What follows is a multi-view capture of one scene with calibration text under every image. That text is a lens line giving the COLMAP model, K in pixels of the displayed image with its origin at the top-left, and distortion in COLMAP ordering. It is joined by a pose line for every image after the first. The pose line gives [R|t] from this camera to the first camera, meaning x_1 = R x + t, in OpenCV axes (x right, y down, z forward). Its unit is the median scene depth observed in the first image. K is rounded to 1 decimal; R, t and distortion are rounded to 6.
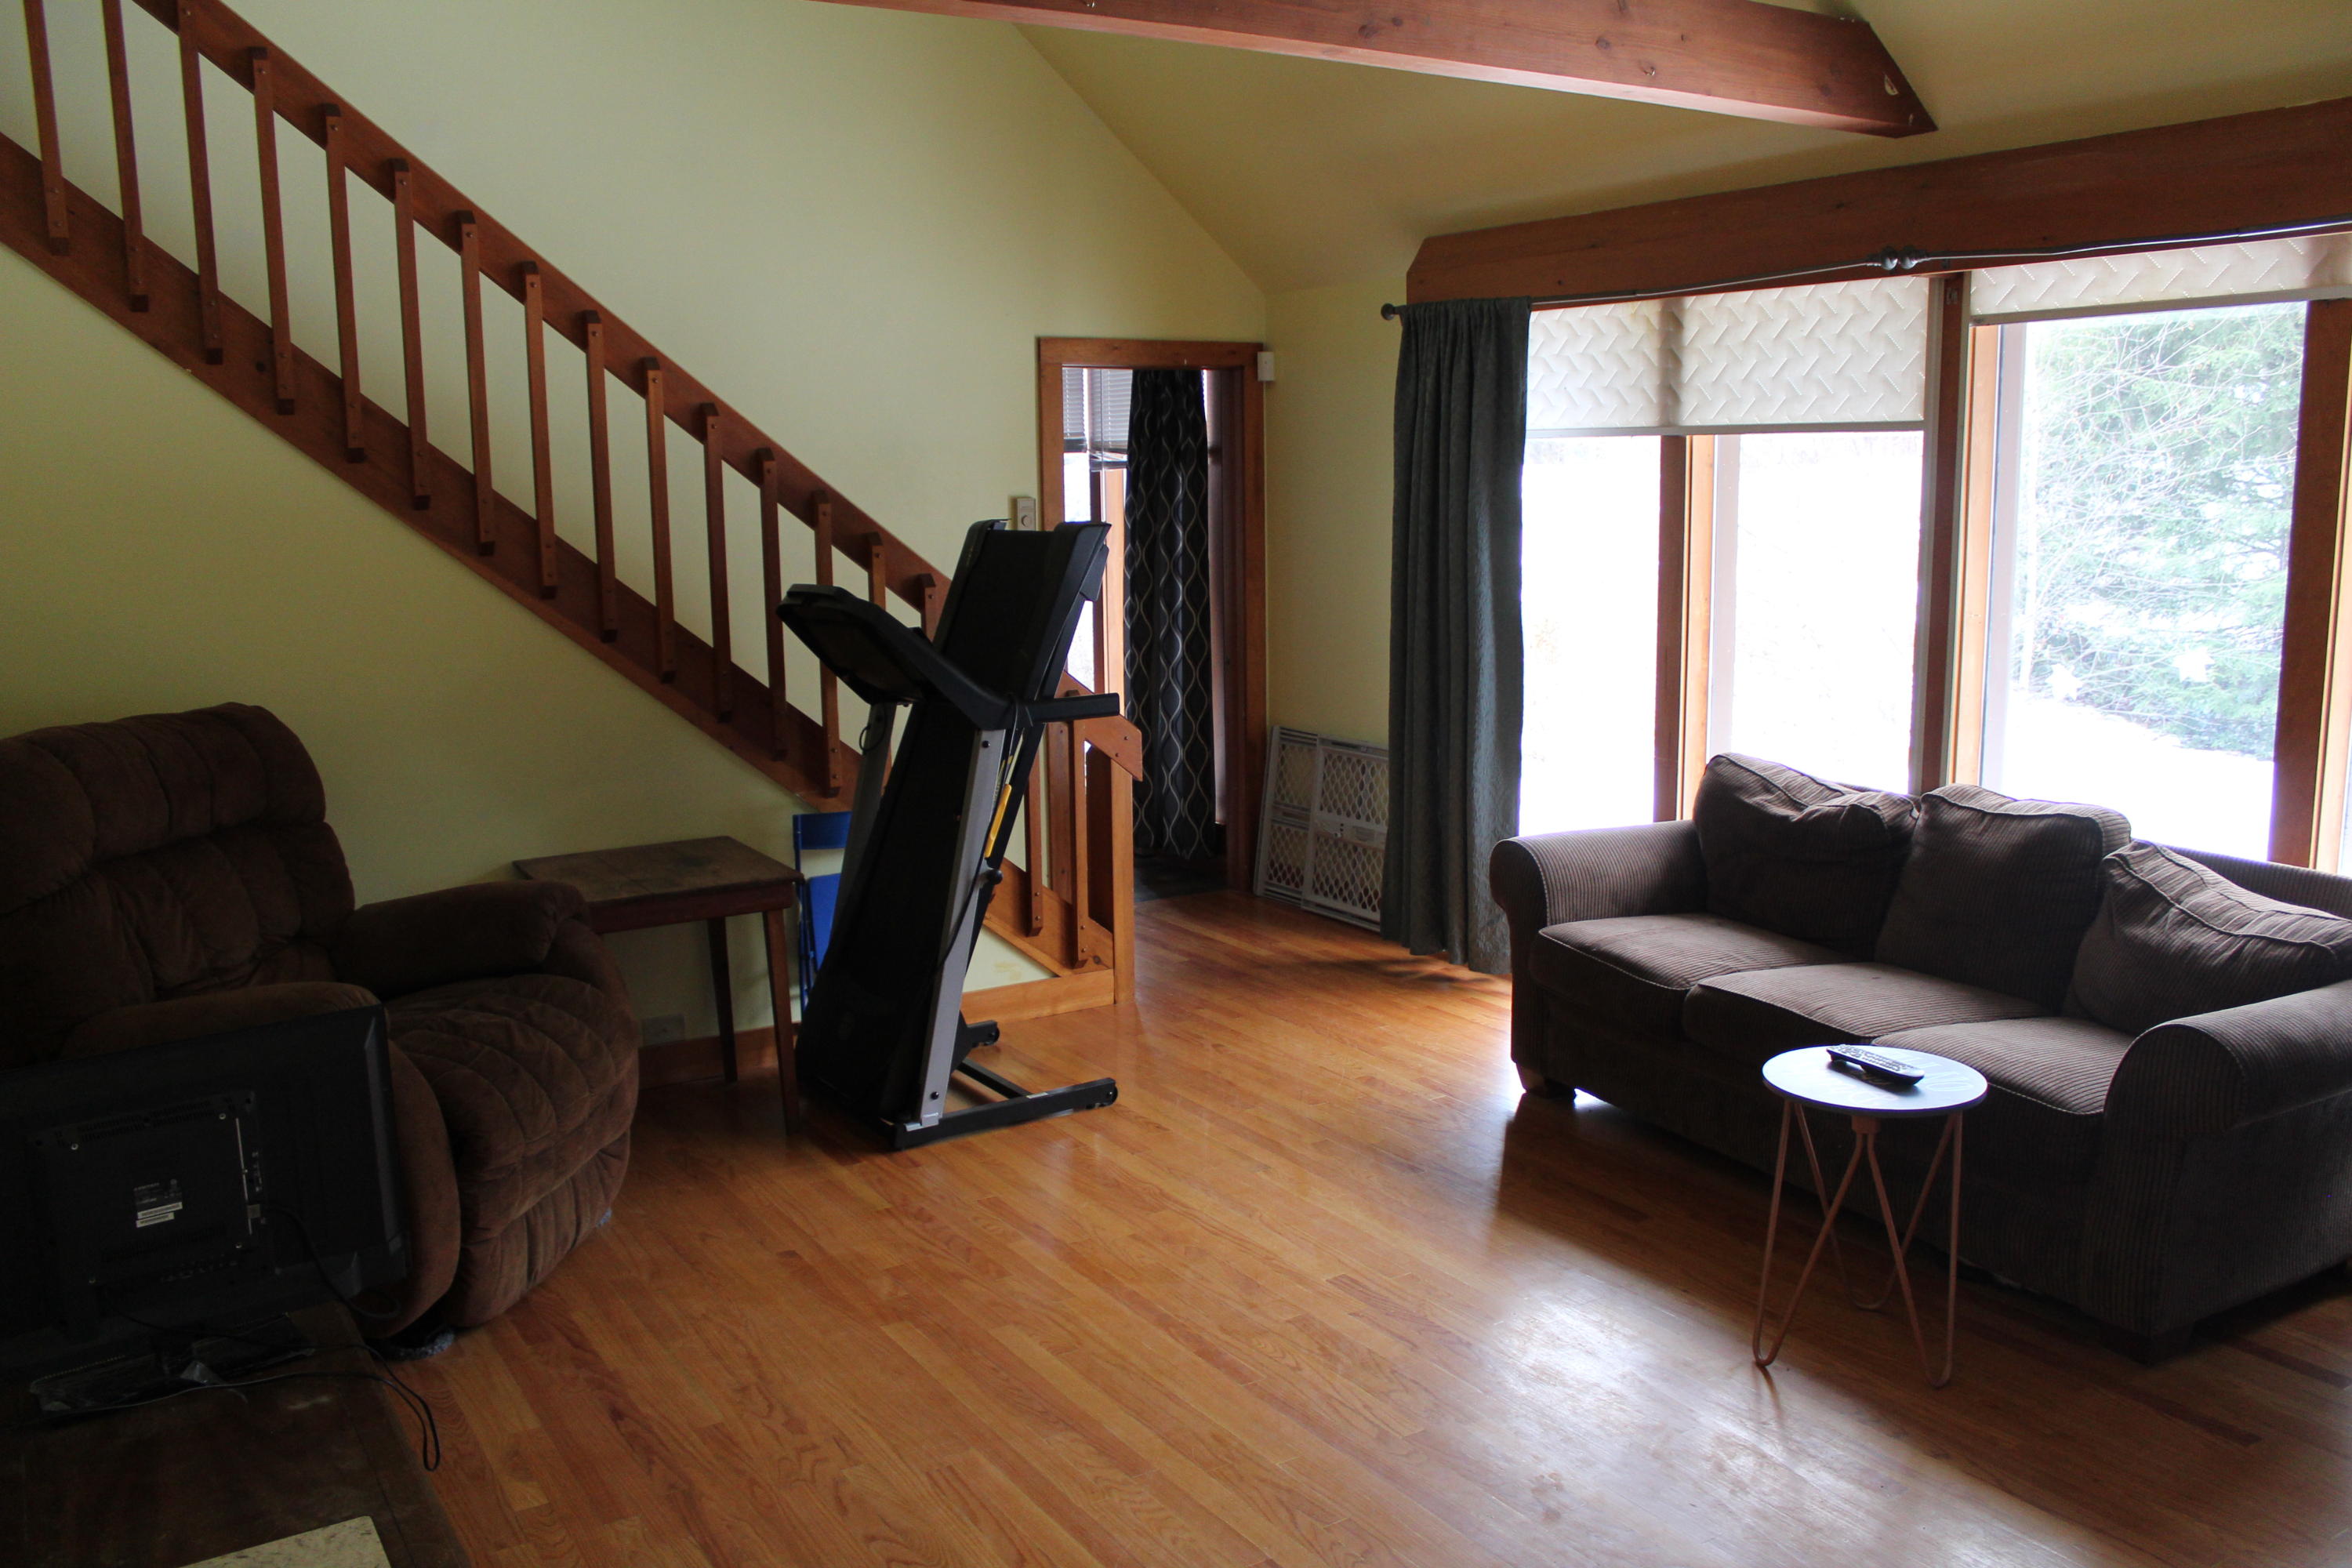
lens RADIAL K [[1916.7, 0, 1169.0], [0, 1916.7, 779.4], [0, 0, 1]] dist [-0.124760, 0.056180]
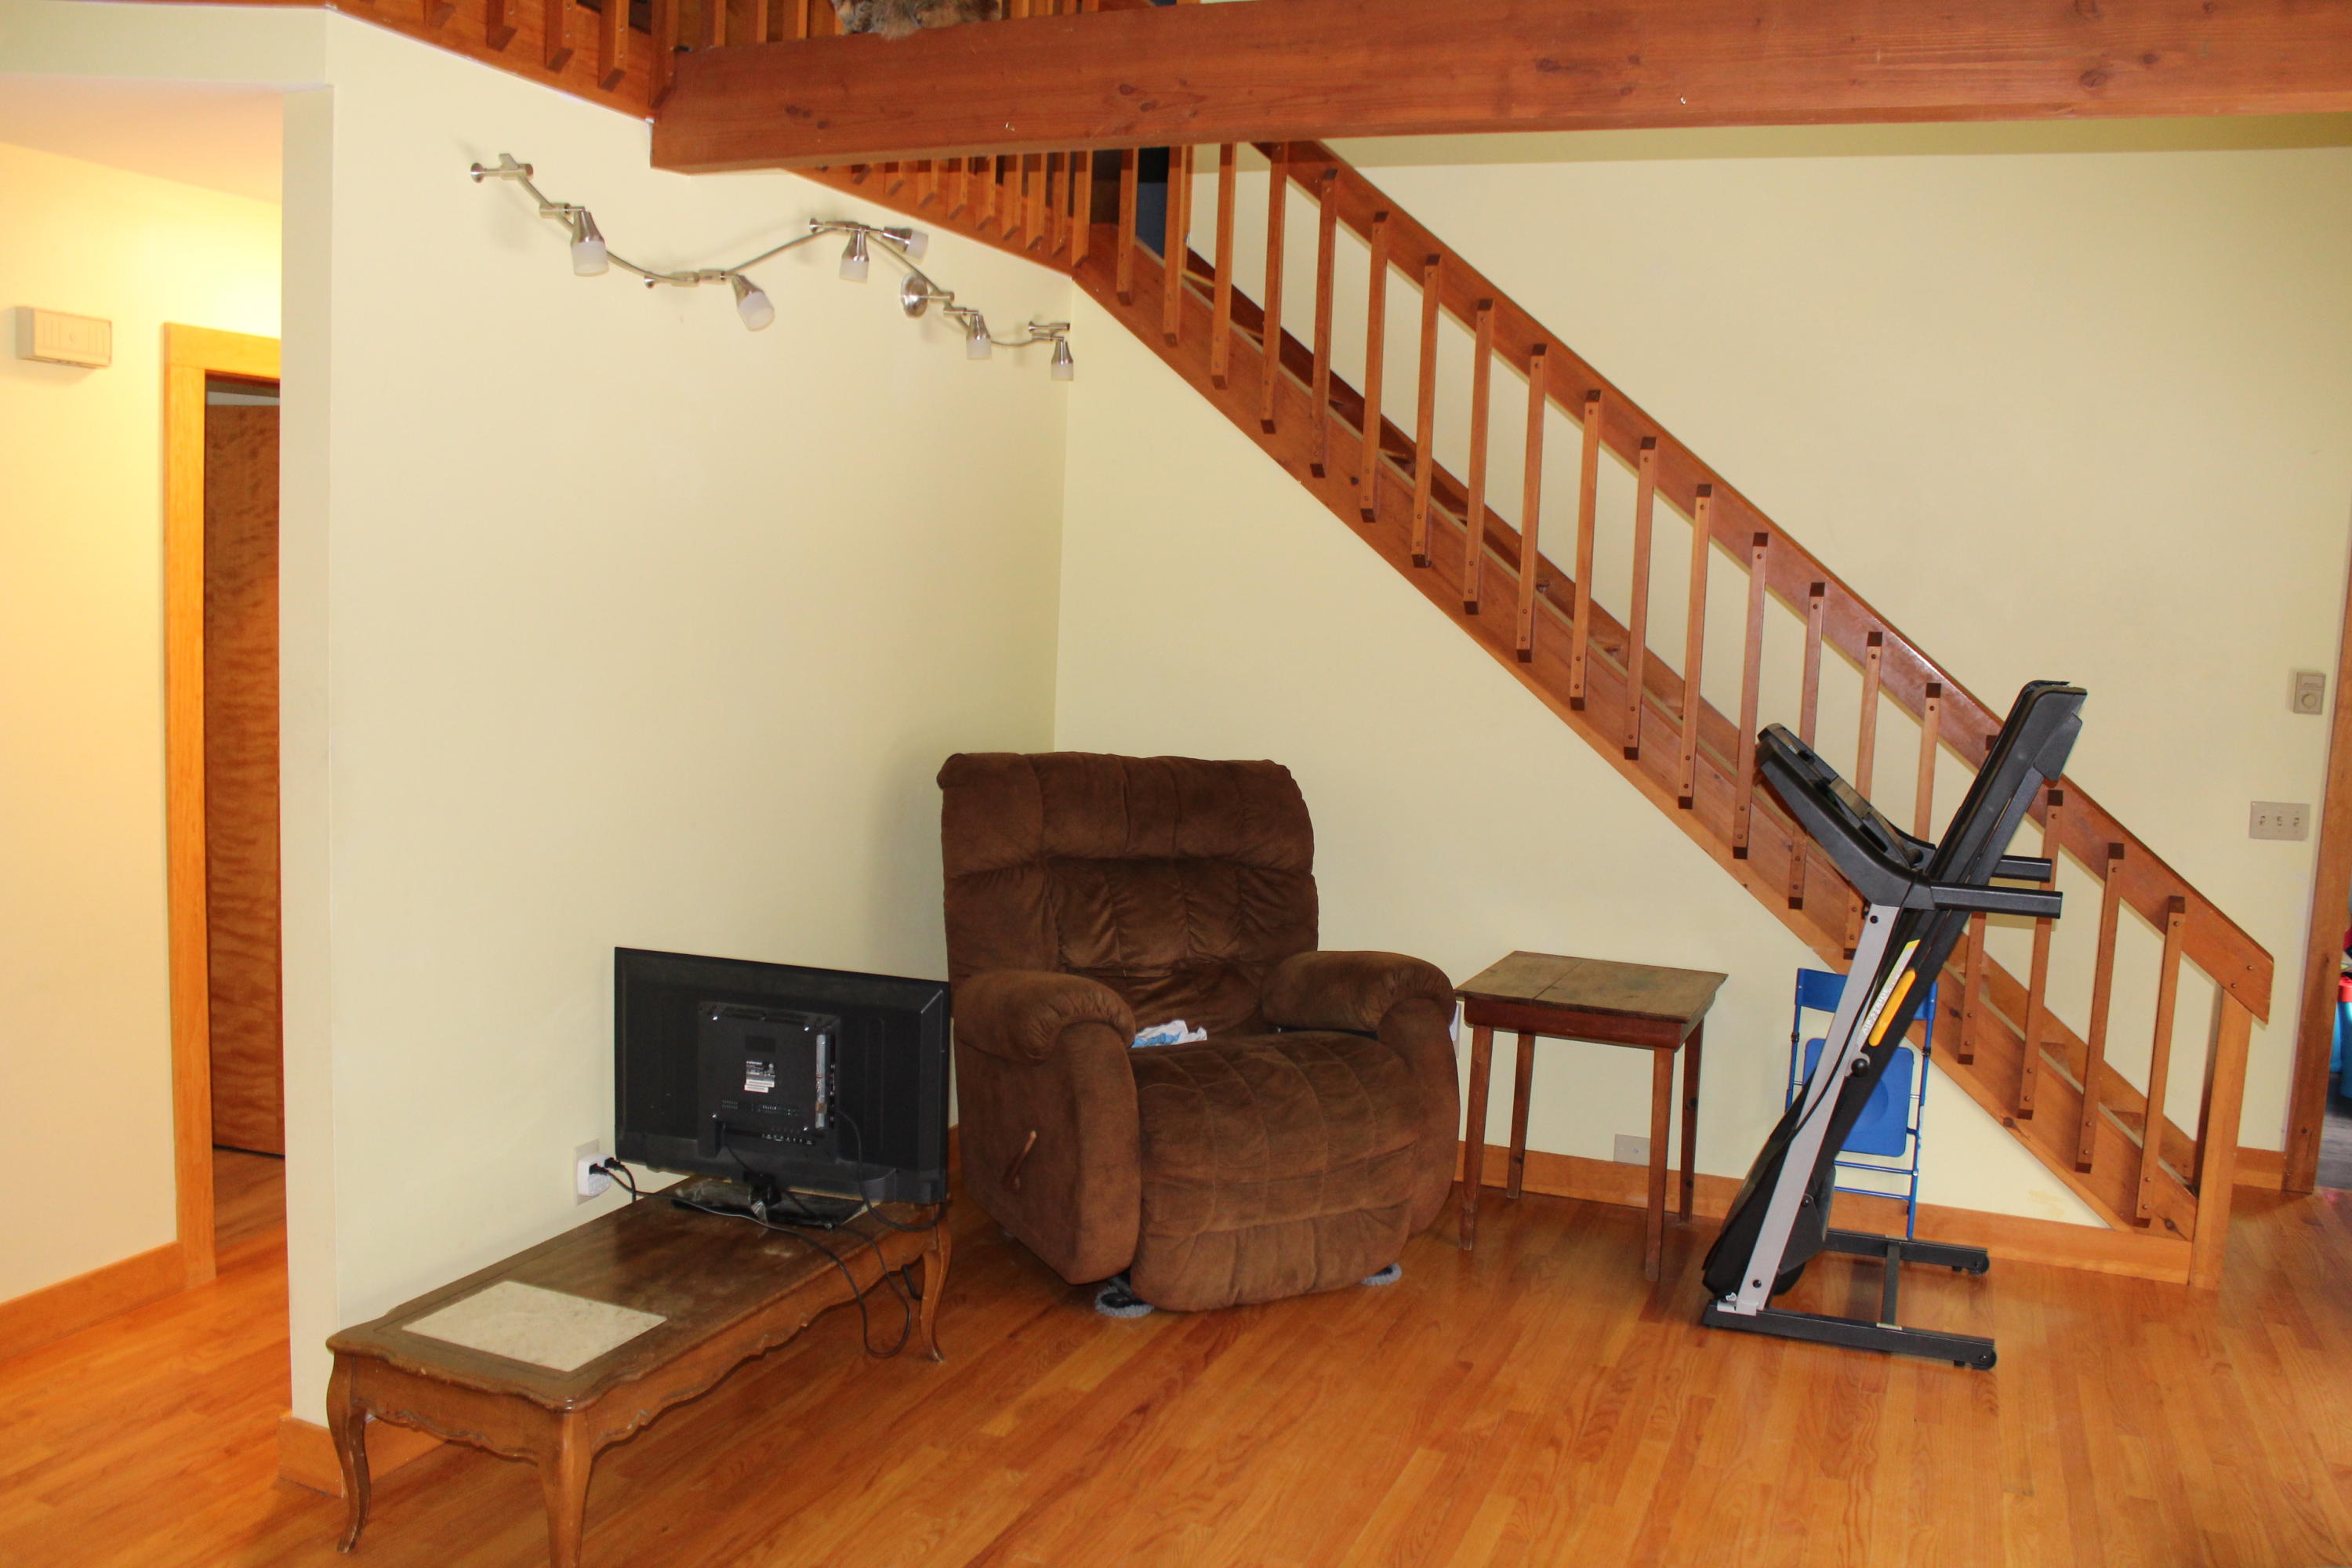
lens RADIAL K [[1916.7, 0, 1170.1], [0, 1916.7, 778.8], [0, 0, 1]] dist [-0.124760, 0.056180]
pose [[0.592915, 0.127024, -0.795183, 0.460542], [-0.184285, 0.982678, 0.019566, -0.044615], [0.783895, 0.134940, 0.606053, 0.229782]]
